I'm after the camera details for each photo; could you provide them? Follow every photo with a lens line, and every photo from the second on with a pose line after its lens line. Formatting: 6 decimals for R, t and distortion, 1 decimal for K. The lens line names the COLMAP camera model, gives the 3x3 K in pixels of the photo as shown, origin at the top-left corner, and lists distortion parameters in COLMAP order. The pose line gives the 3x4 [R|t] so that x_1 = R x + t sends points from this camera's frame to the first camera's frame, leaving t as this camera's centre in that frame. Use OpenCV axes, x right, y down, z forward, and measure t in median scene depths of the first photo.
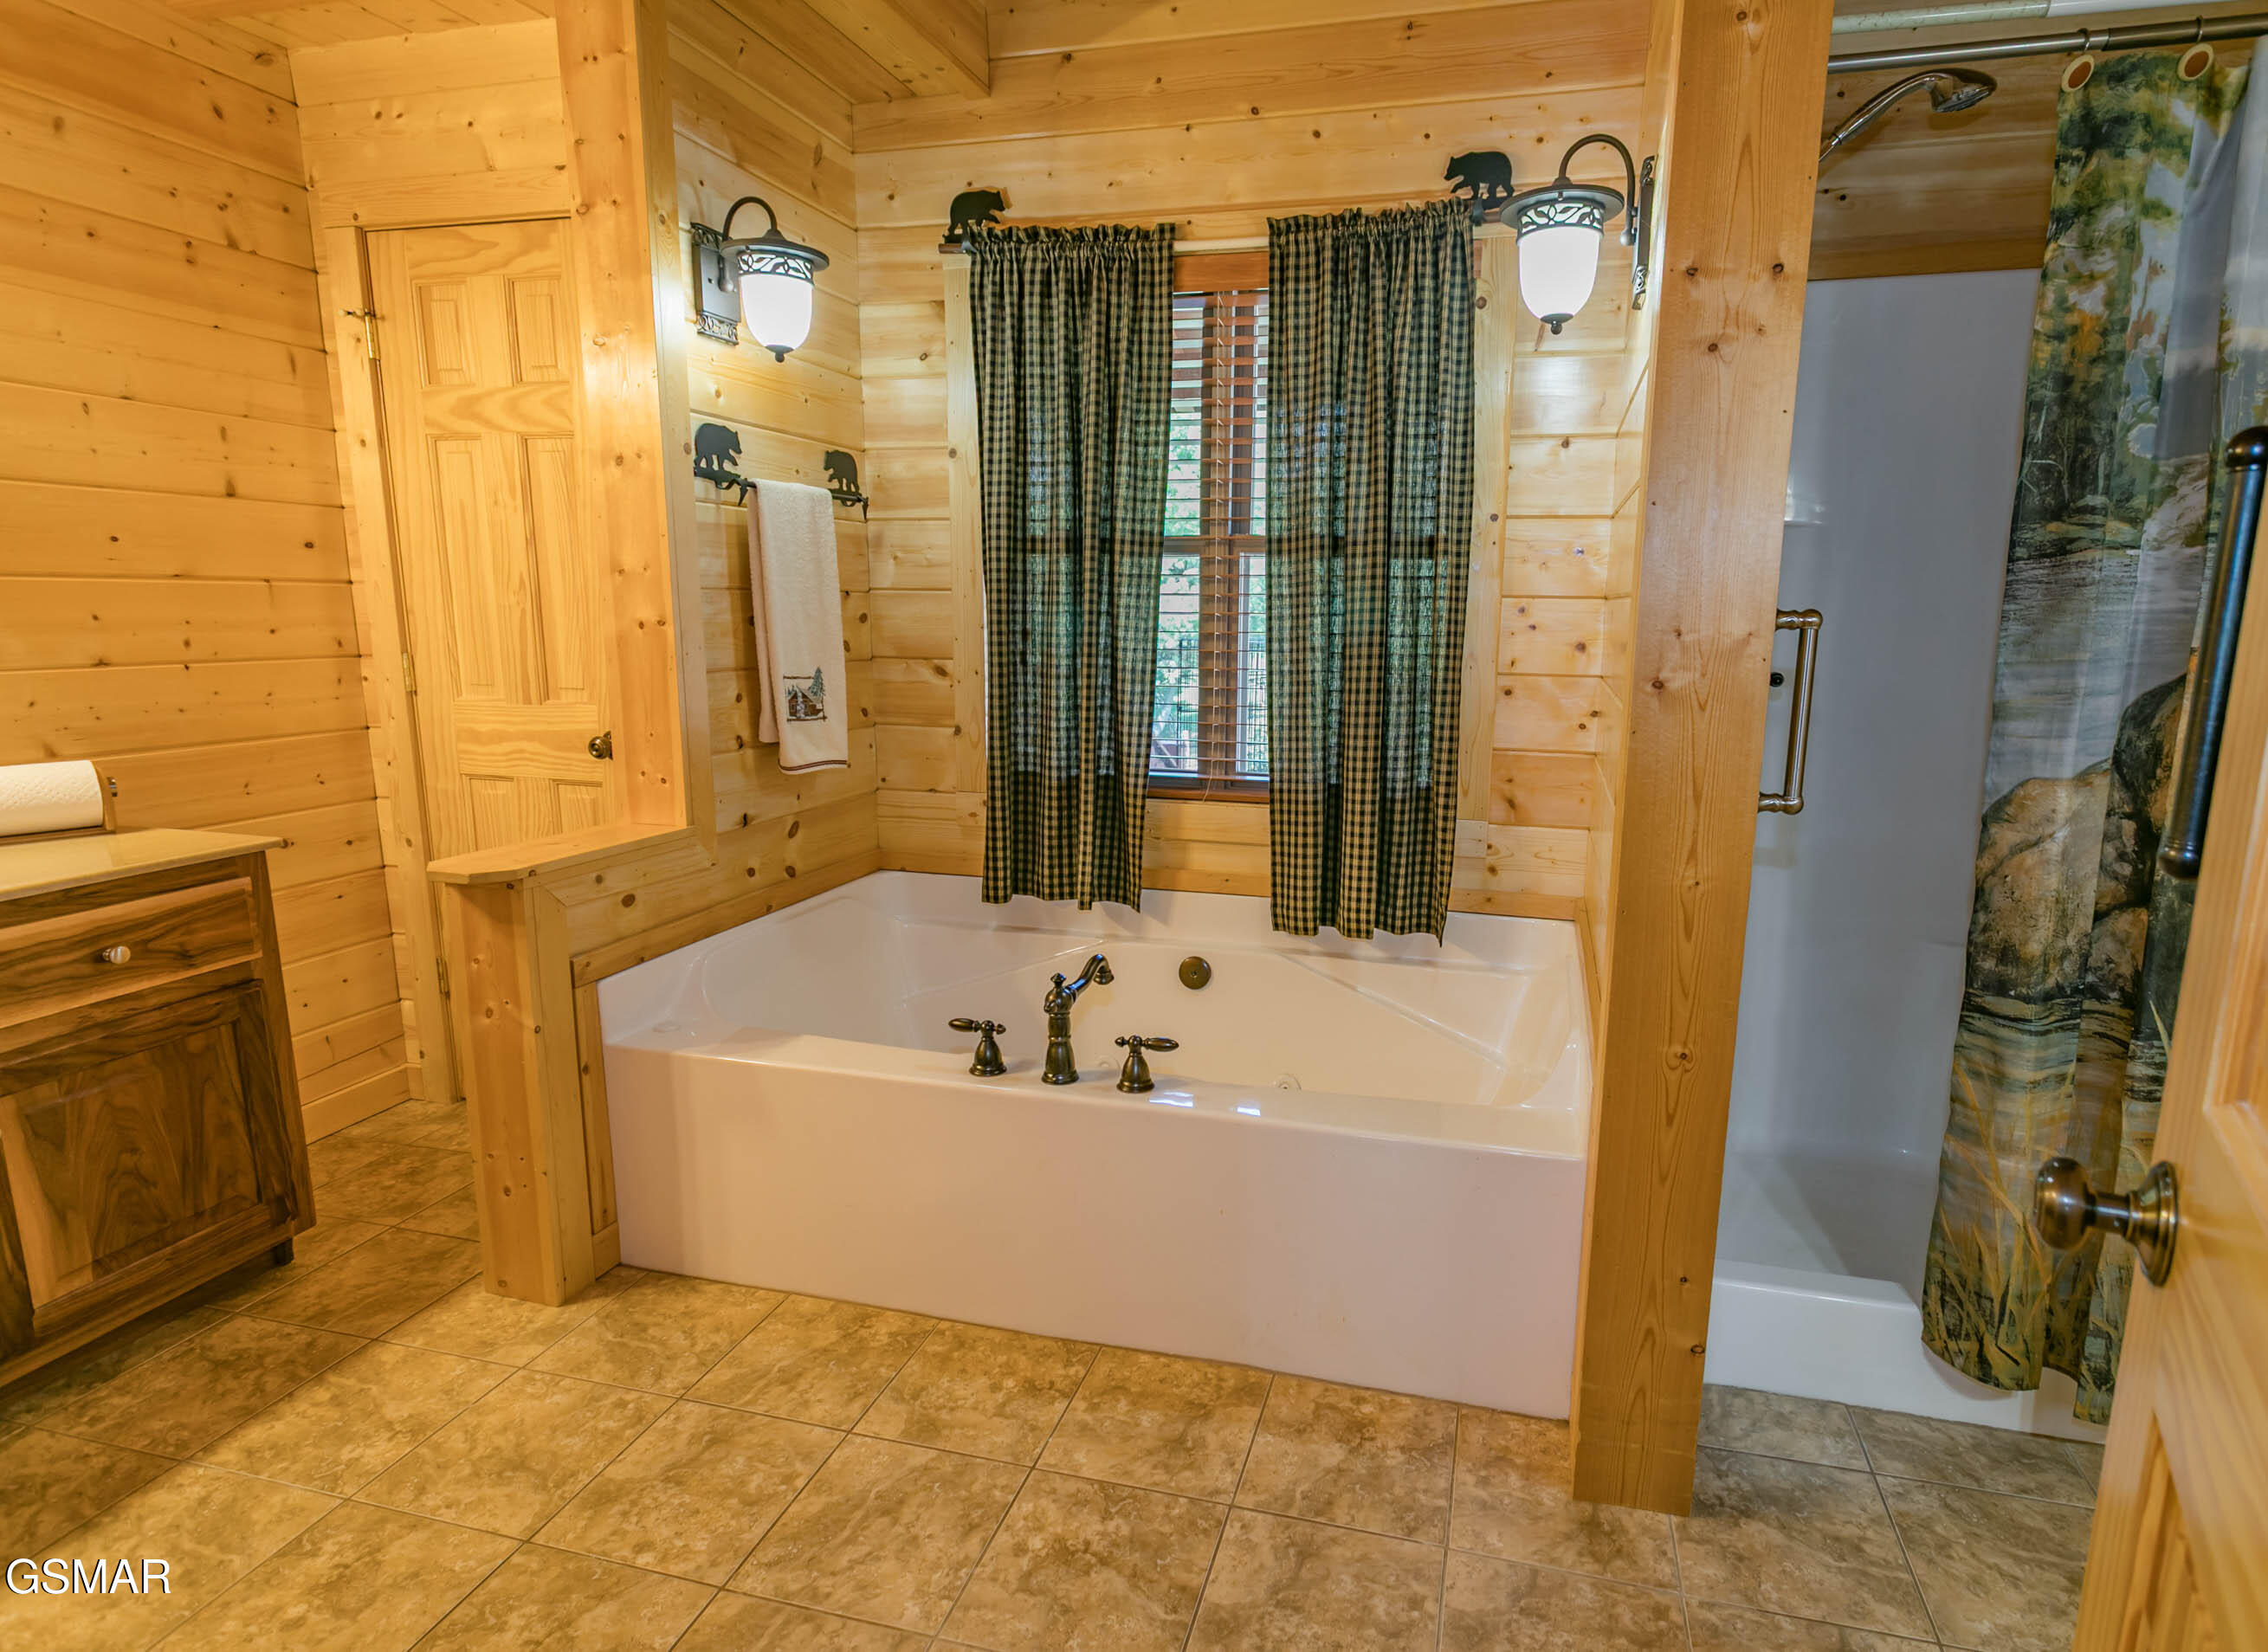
lens RADIAL K [[1168.2, 0, 1185.2], [0, 1168.2, 830.7], [0, 0, 1]] dist [0.001616, 0.001817]
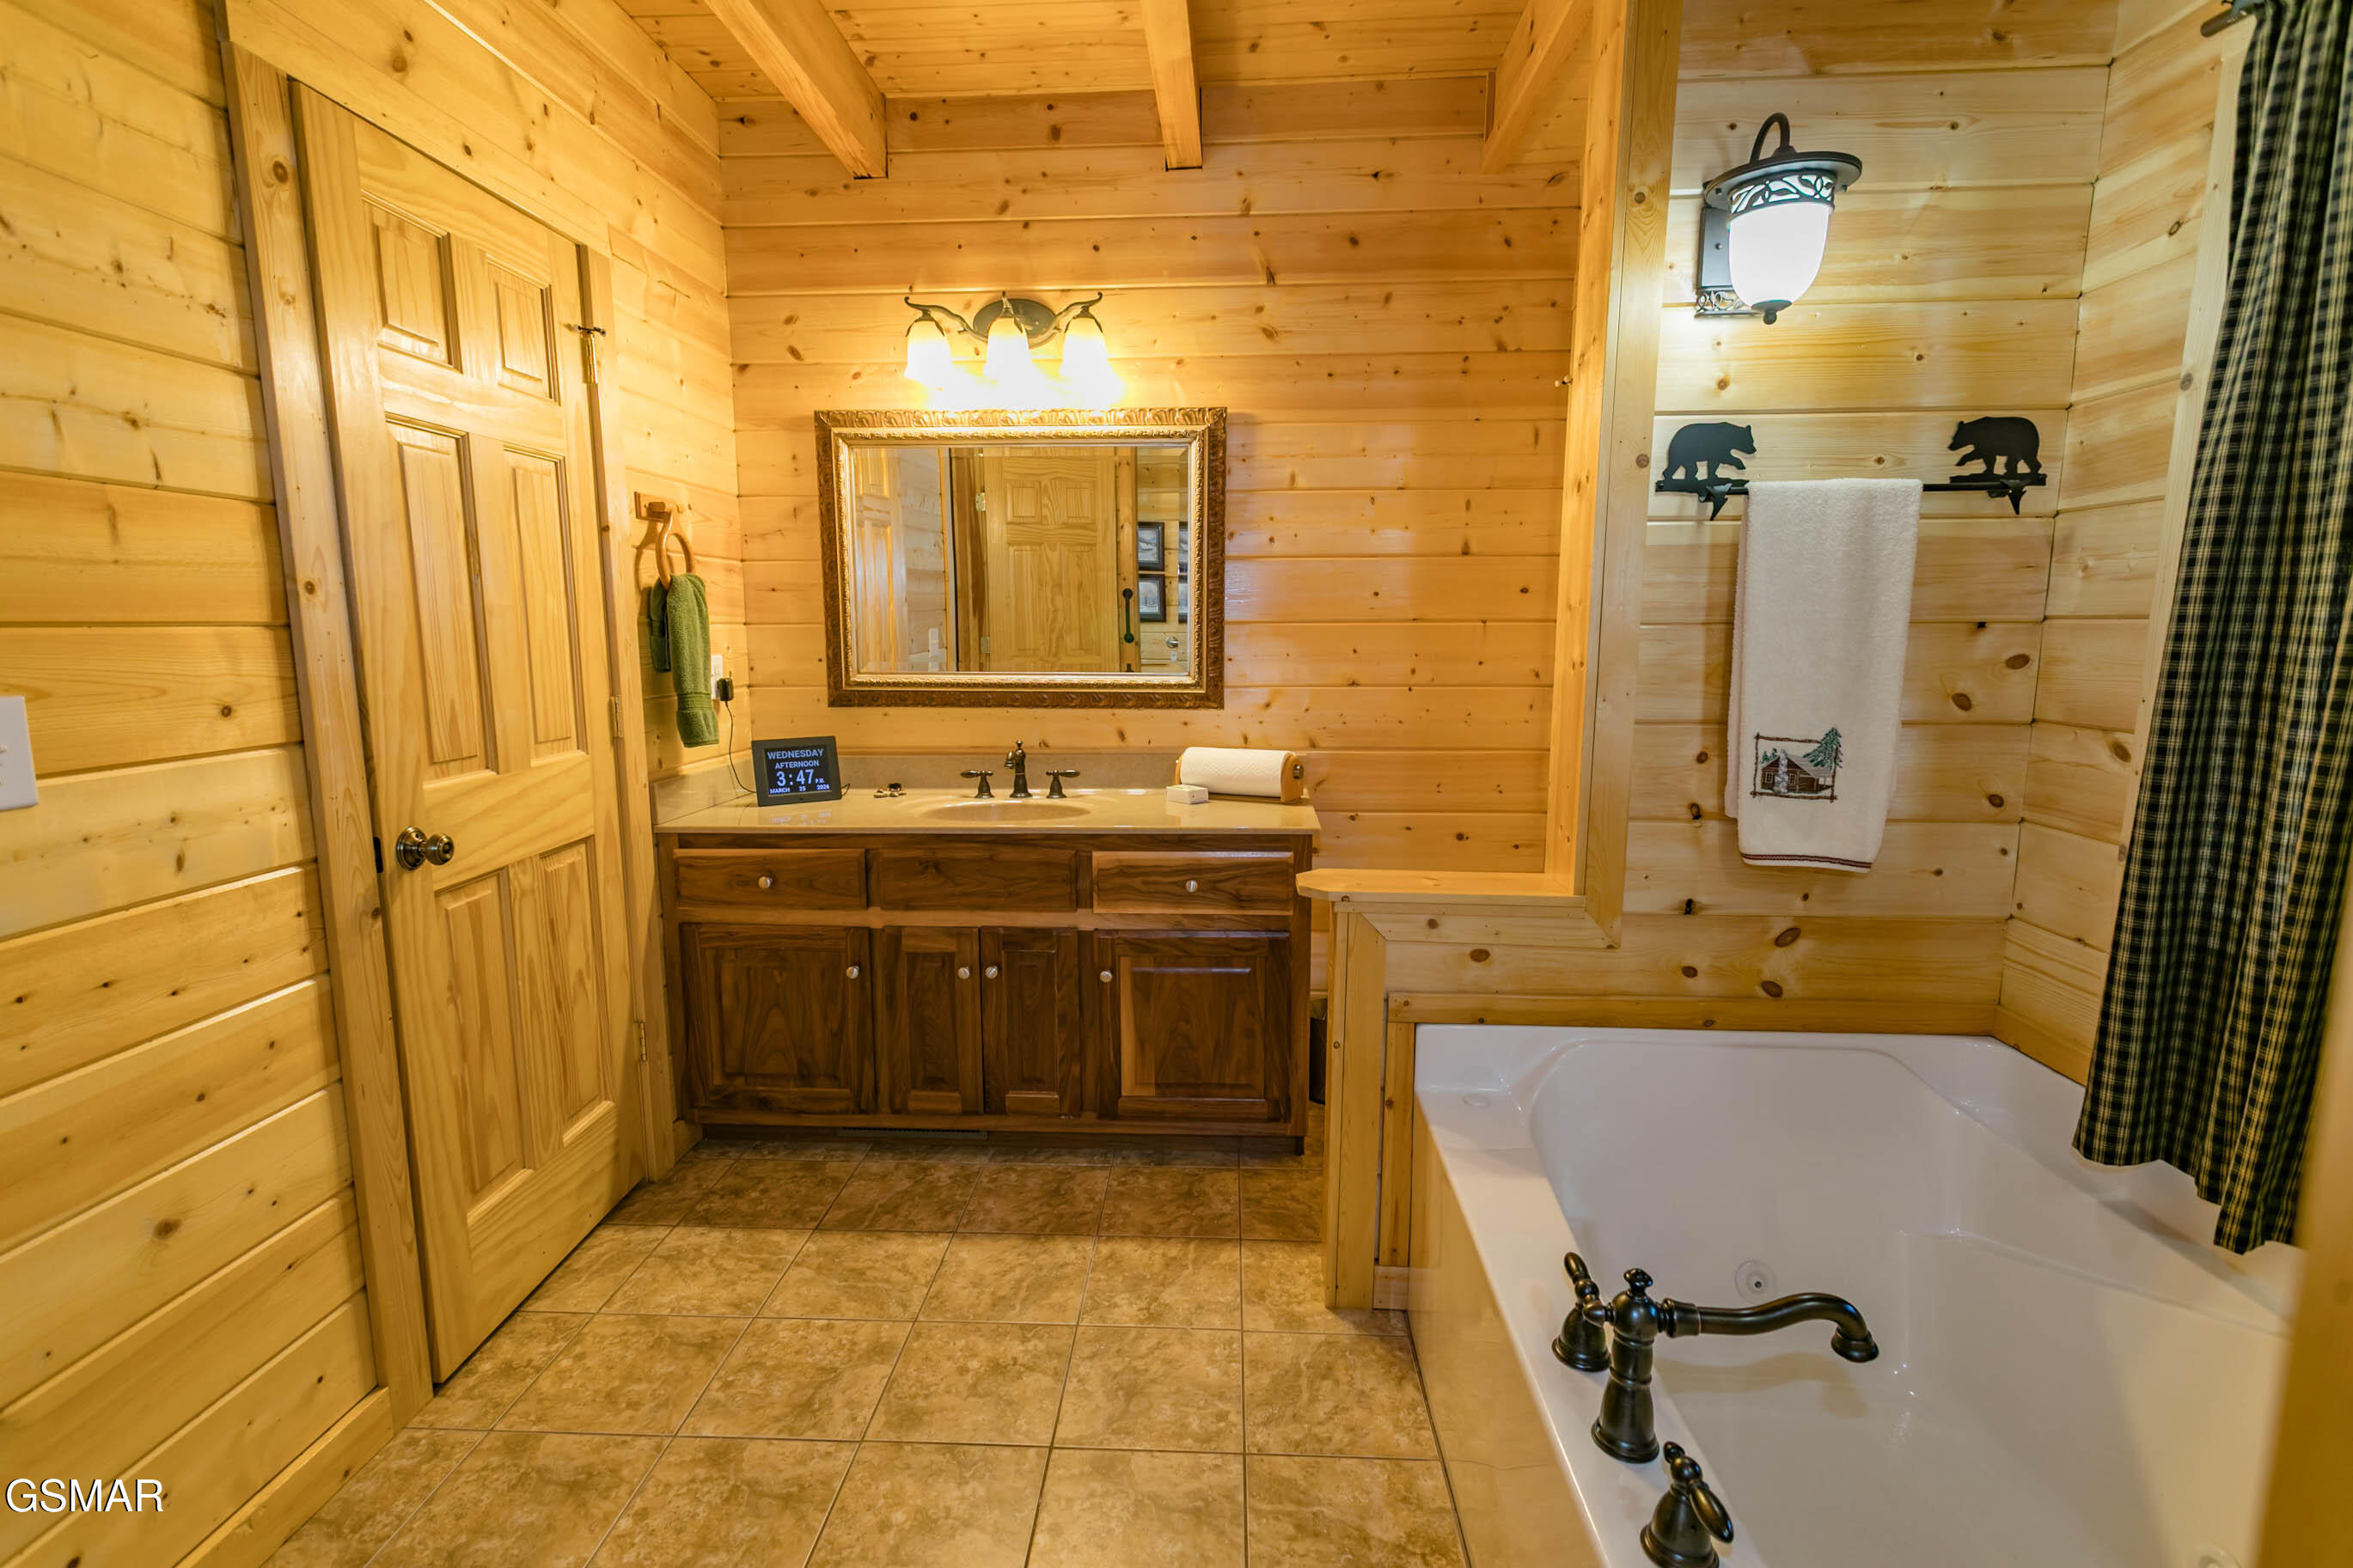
lens RADIAL K [[1082.8, 0, 1178.2], [0, 1082.8, 791.5], [0, 0, 1]] dist [0.000395, 0.000402]
pose [[0.228461, 0.135853, -0.964028, 0.266363], [-0.180067, 0.979027, 0.095294, -0.099683], [0.956756, 0.151819, 0.248132, 0.486608]]
